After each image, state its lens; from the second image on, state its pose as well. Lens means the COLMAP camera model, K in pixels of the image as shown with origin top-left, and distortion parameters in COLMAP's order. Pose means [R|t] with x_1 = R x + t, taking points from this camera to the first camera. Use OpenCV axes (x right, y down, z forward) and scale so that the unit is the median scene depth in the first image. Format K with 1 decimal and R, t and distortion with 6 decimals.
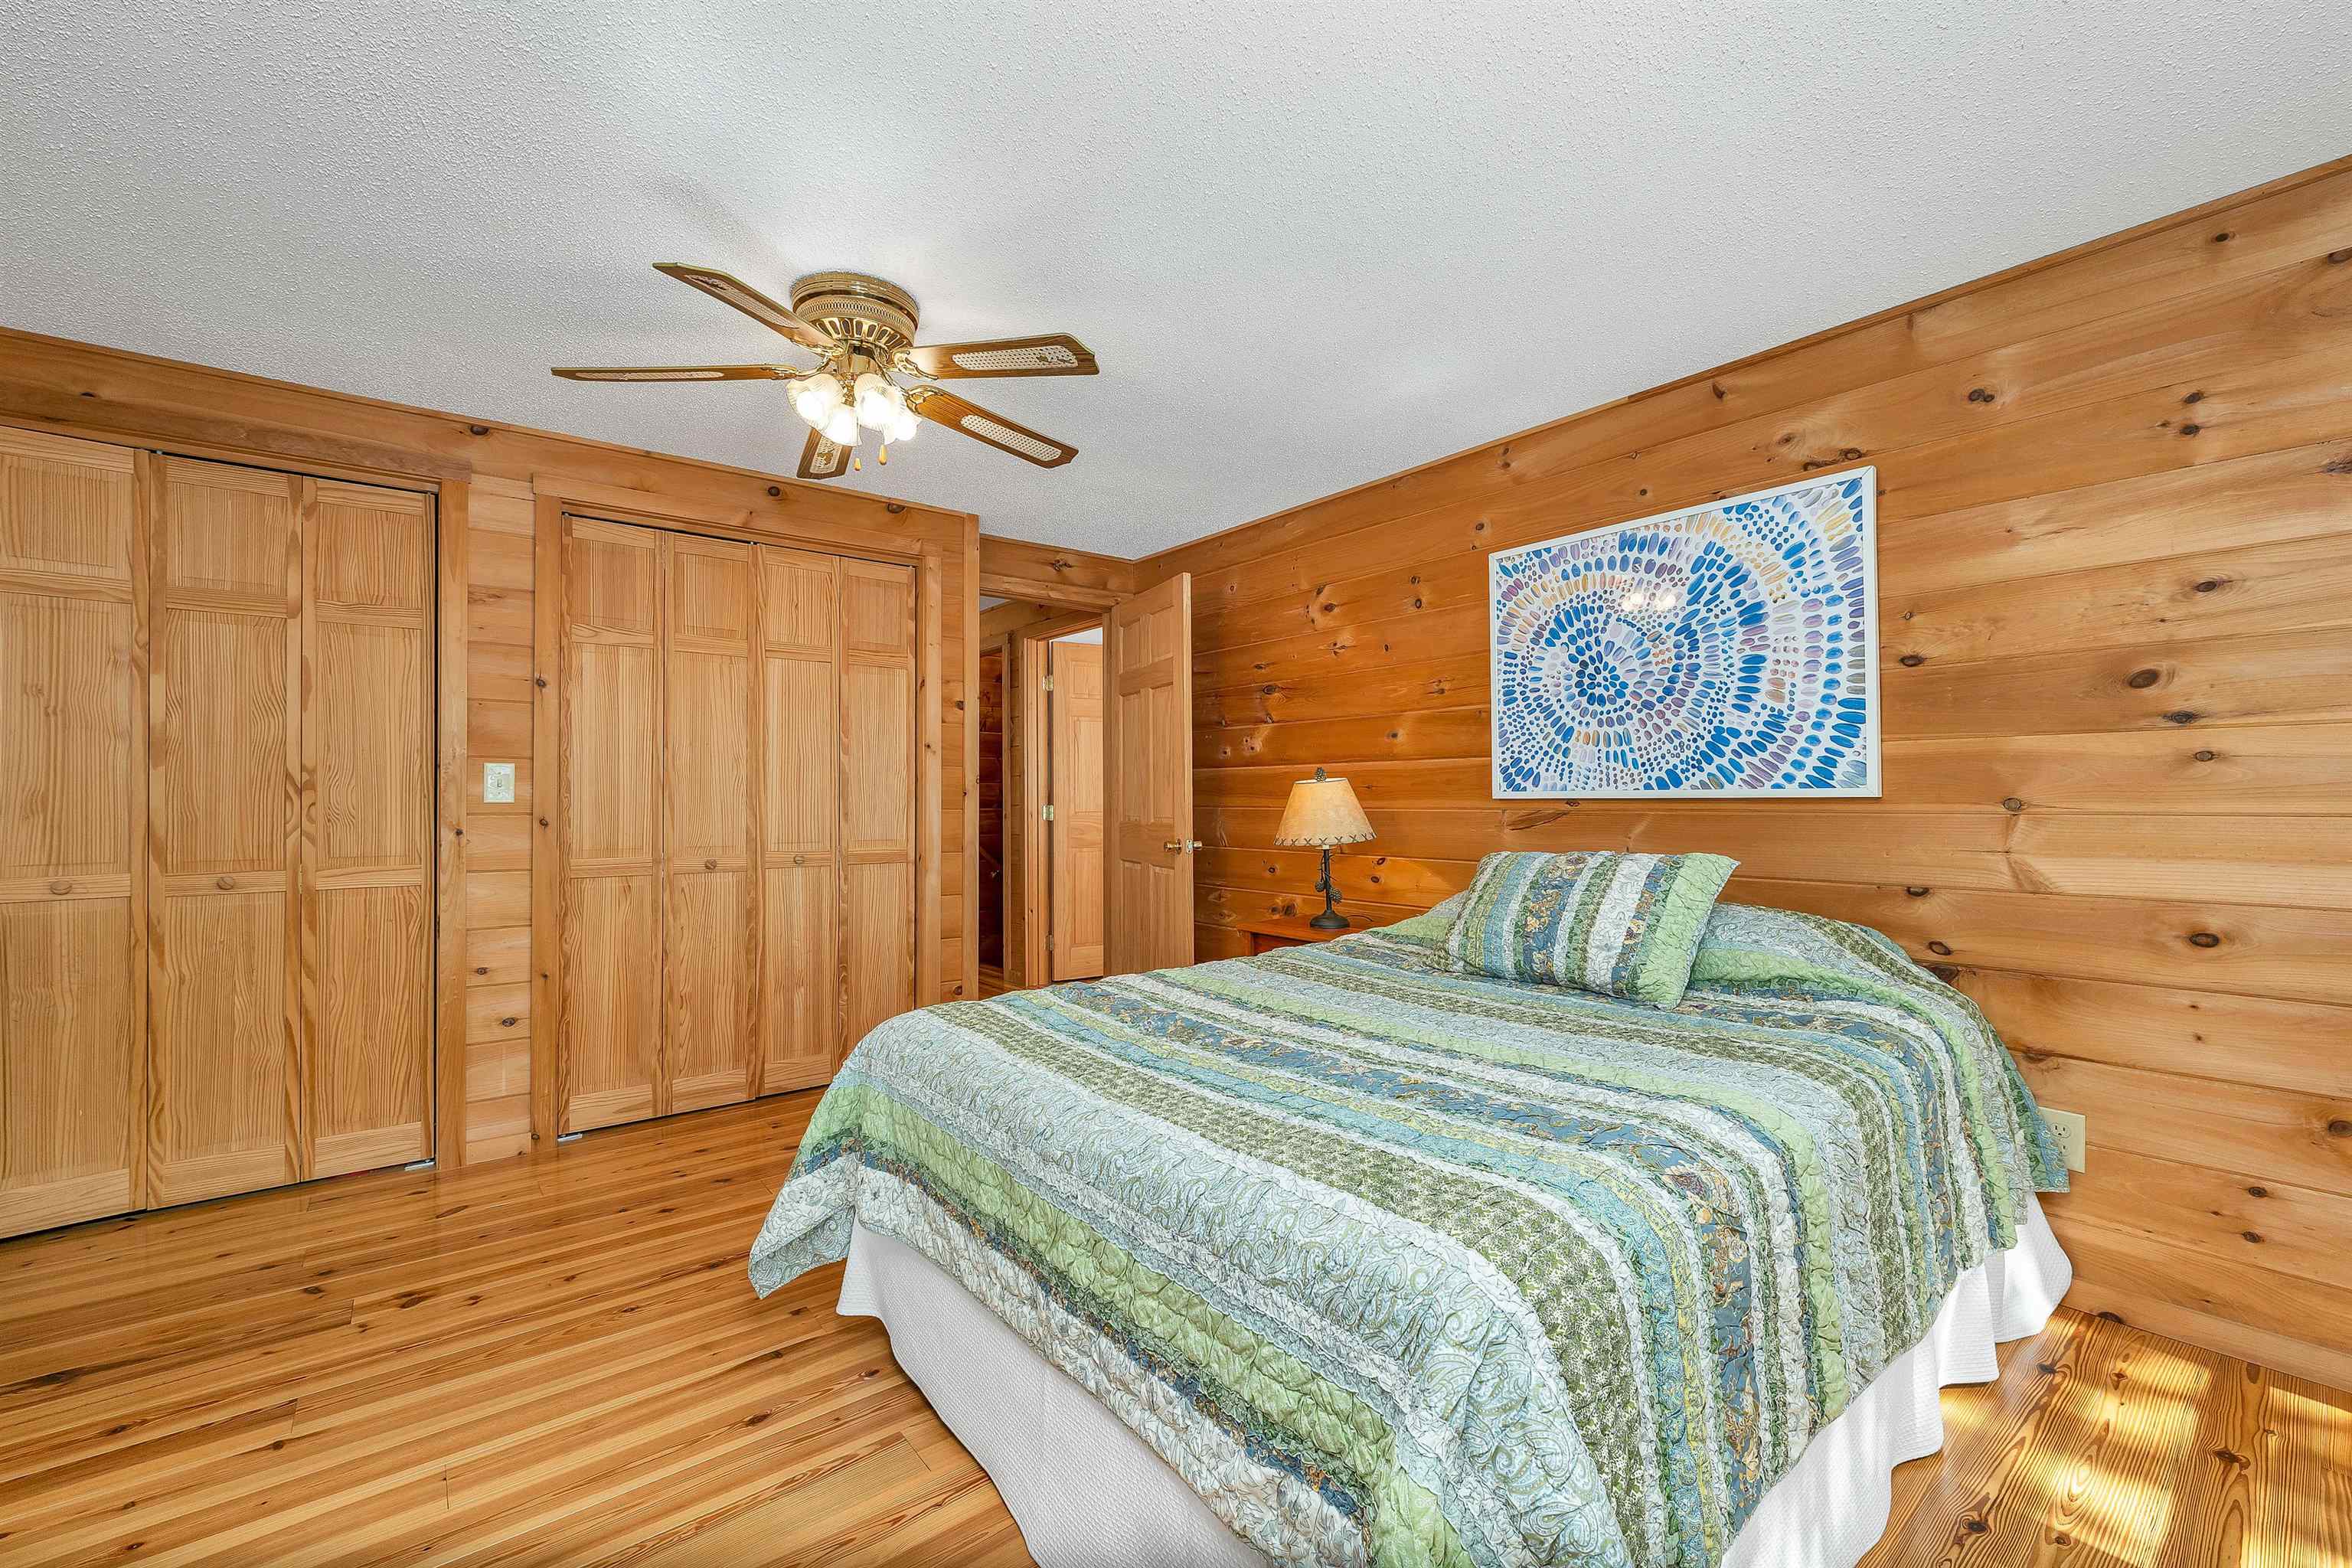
lens RADIAL K [[971.7, 0, 1170.9], [0, 971.7, 795.2], [0, 0, 1]] dist [0.000140, -0.000138]
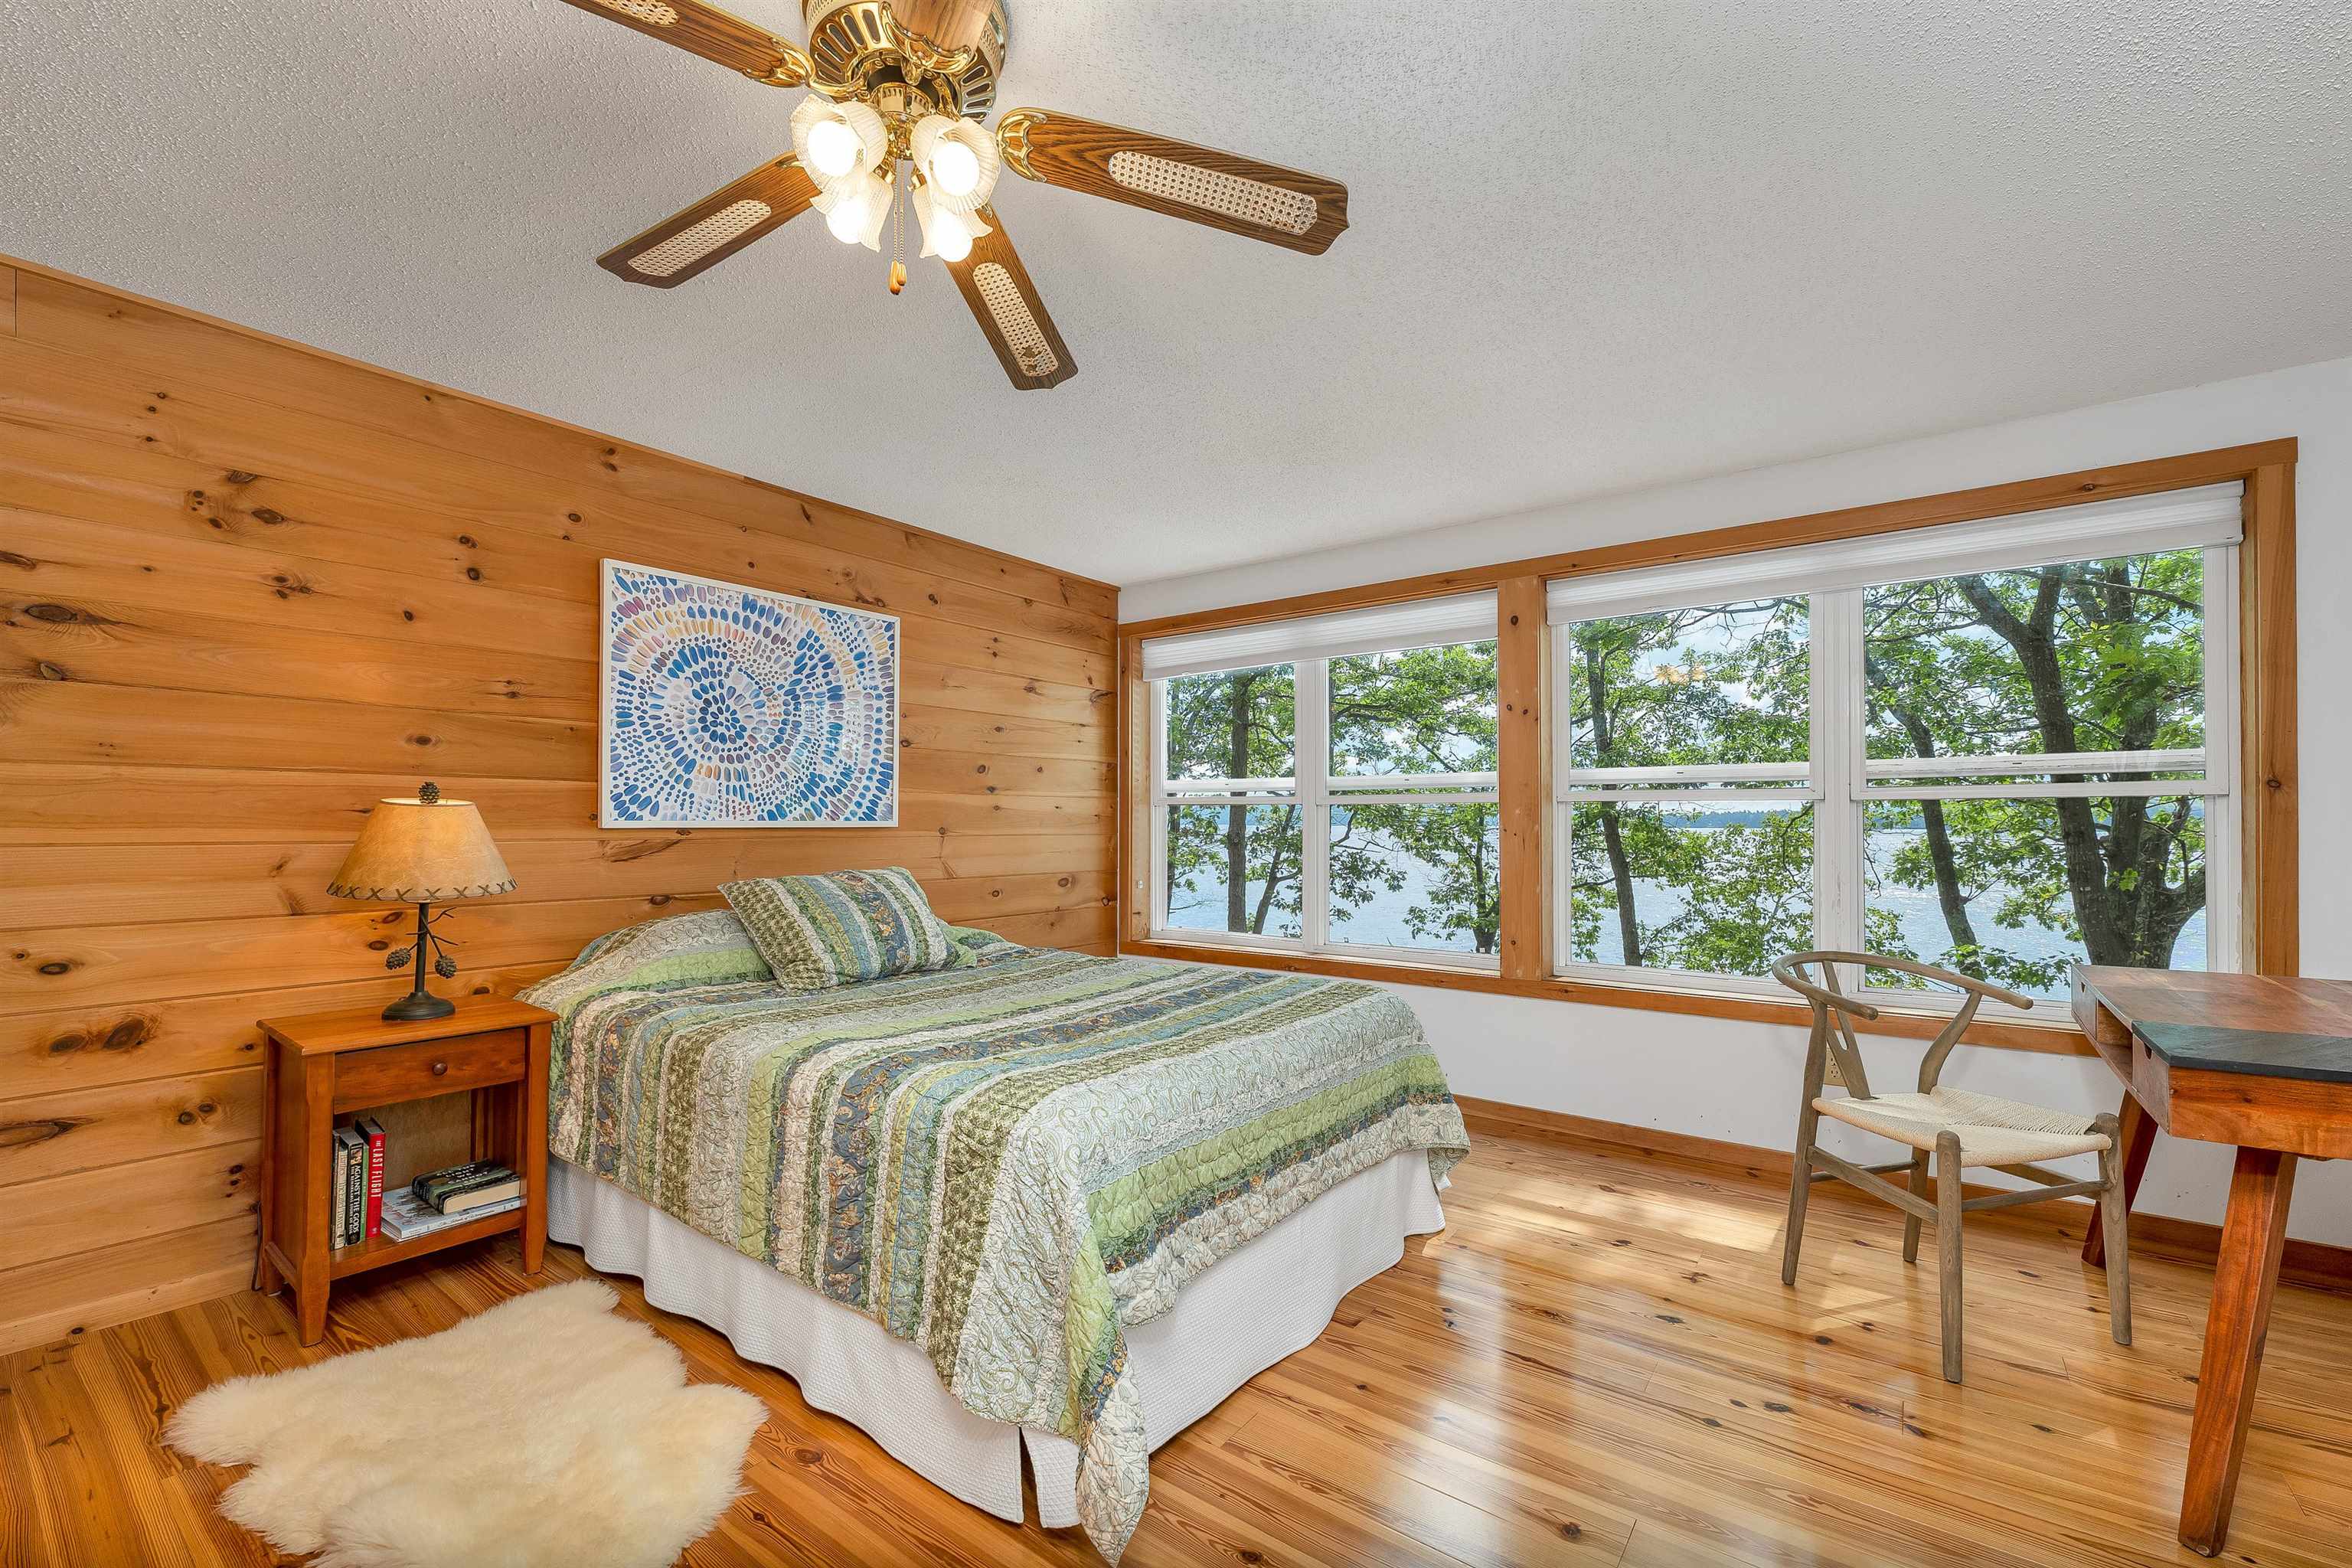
lens RADIAL K [[996.7, 0, 1171.3], [0, 996.7, 827.0], [0, 0, 1]] dist [-0.002125, -0.000414]
pose [[-0.263127, 0.000458, 0.964761, -0.799504], [-0.003188, 0.999994, -0.001344, 0.002381], [-0.964756, -0.003429, -0.263124, 0.830462]]
